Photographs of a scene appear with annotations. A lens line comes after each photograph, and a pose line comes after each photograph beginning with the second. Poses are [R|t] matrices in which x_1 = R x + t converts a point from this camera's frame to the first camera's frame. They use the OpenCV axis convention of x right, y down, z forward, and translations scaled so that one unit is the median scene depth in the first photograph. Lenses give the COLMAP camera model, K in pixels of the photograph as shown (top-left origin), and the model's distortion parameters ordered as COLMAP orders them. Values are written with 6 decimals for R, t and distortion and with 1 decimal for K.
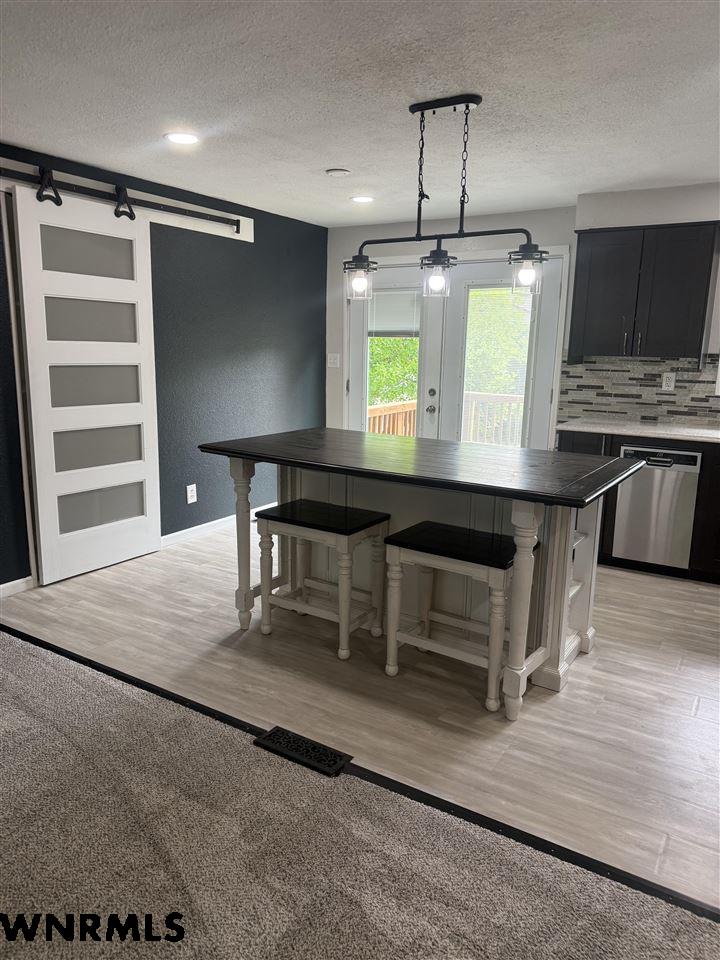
lens RADIAL K [[675.2, 0, 359.1], [0, 675.2, 484.0], [0, 0, 1]] dist [0.077786, -0.112365]
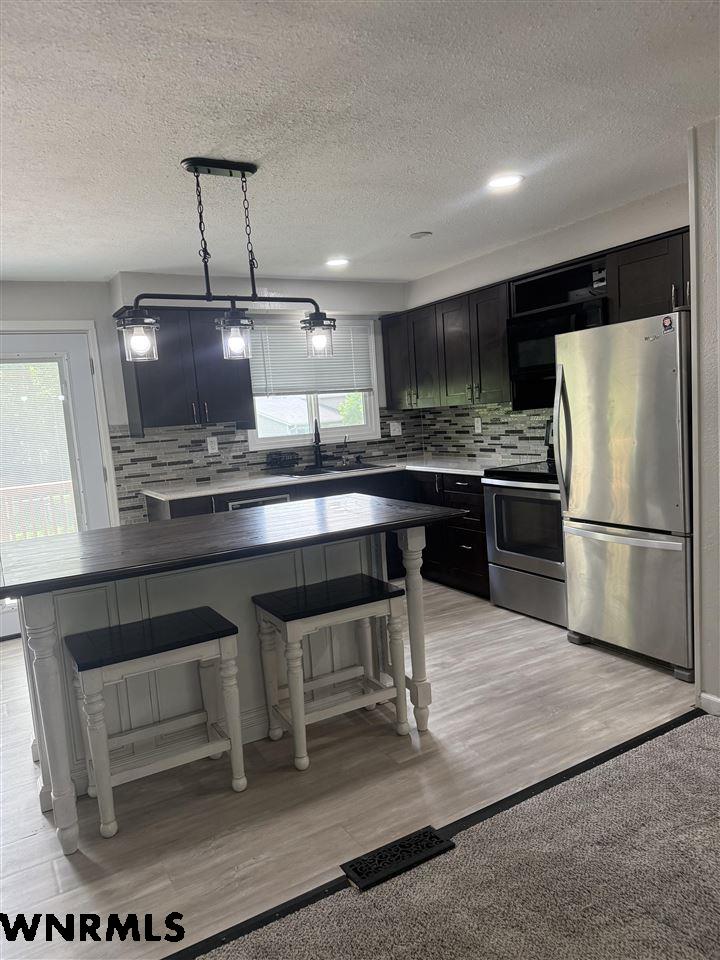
lens RADIAL K [[675.2, 0, 359.1], [0, 675.2, 484.0], [0, 0, 1]] dist [0.077786, -0.112365]
pose [[0.453041, -0.147339, 0.879230, -0.628637], [0.260576, 0.965063, 0.027456, -0.082119], [-0.852557, 0.216668, 0.475606, 0.411561]]
